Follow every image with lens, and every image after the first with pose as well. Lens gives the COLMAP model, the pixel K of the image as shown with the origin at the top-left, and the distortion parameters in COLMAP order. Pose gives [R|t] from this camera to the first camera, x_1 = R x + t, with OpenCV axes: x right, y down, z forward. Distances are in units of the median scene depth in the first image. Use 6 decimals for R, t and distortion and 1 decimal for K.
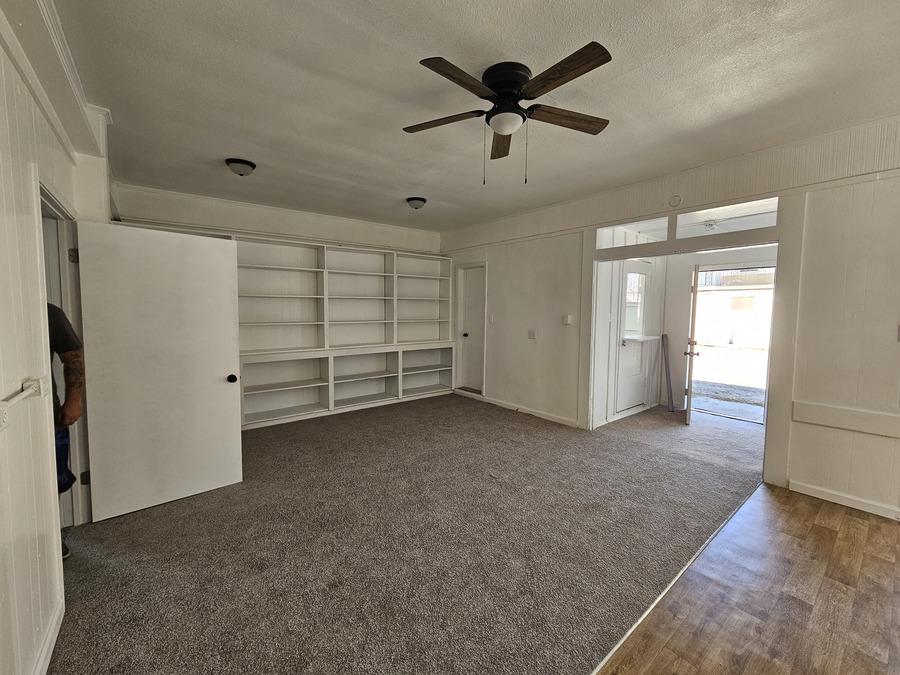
lens RADIAL K [[370.7, 0, 448.6], [0, 370.7, 337.1], [0, 0, 1]] dist [-0.003138, -0.000406]
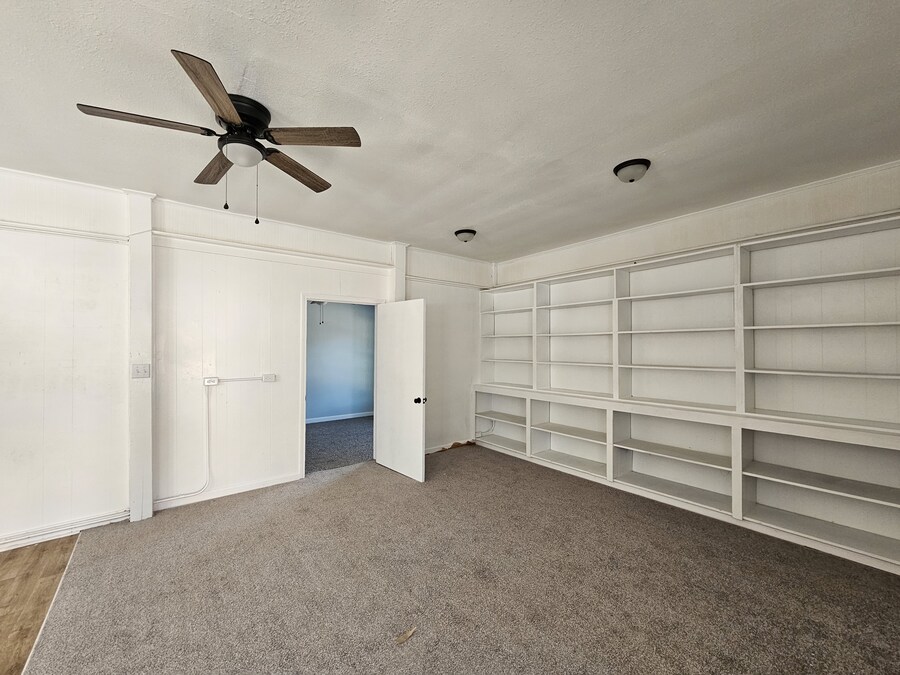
lens RADIAL K [[370.7, 0, 448.6], [0, 370.7, 337.1], [0, 0, 1]] dist [-0.003138, -0.000406]
pose [[0.001099, -0.031054, -0.999517, 0.508398], [-0.078280, 0.996448, -0.031045, -0.052486], [0.996931, 0.078277, -0.001336, 0.727612]]
